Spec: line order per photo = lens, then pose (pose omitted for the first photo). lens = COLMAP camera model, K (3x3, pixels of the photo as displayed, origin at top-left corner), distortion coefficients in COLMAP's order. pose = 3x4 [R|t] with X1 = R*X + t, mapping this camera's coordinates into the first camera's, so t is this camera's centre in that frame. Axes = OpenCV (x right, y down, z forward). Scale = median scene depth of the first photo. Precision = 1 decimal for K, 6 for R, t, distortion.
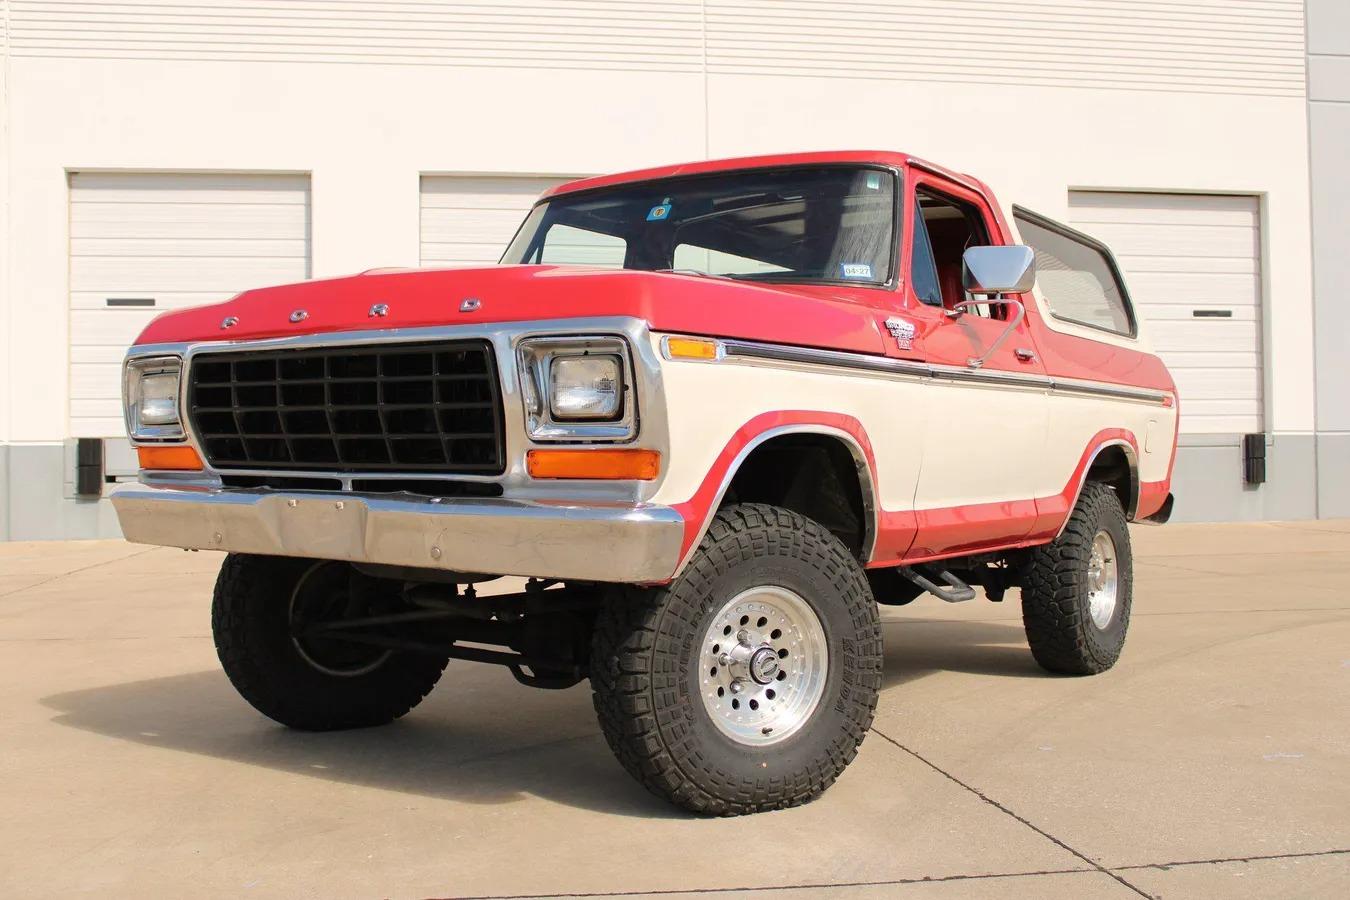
lens RADIAL K [[1488.4, 0, 672.9], [0, 1488.4, 448.8], [0, 0, 1]] dist [-0.107336, 0.145200]
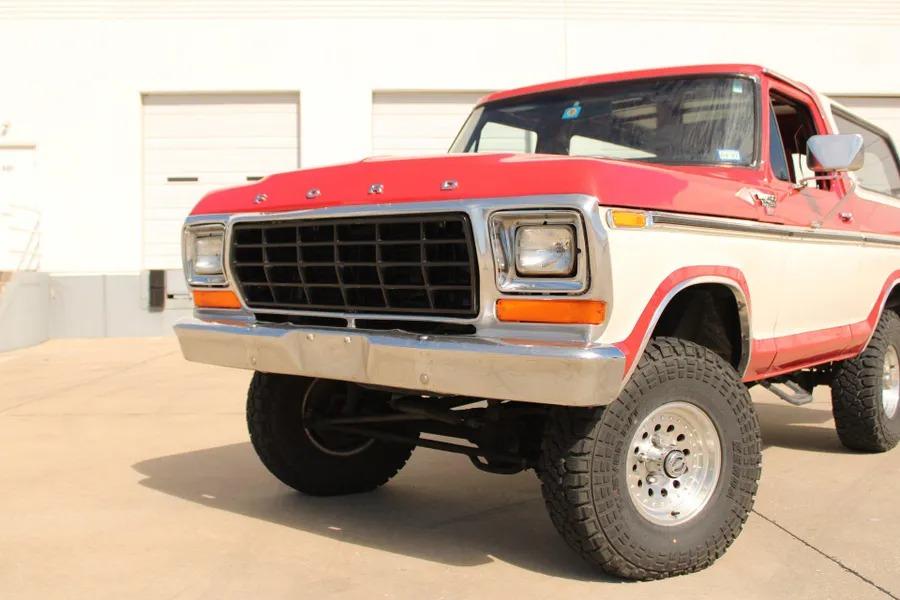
lens RADIAL K [[962.1, 0, 447.7], [0, 962.1, 289.0], [0, 0, 1]] dist [-0.106887, 0.141129]
pose [[0.996687, -0.001223, -0.081327, -0.064044], [0.002843, 0.999800, 0.019809, -0.021412], [0.081286, -0.019974, 0.996491, 0.156165]]
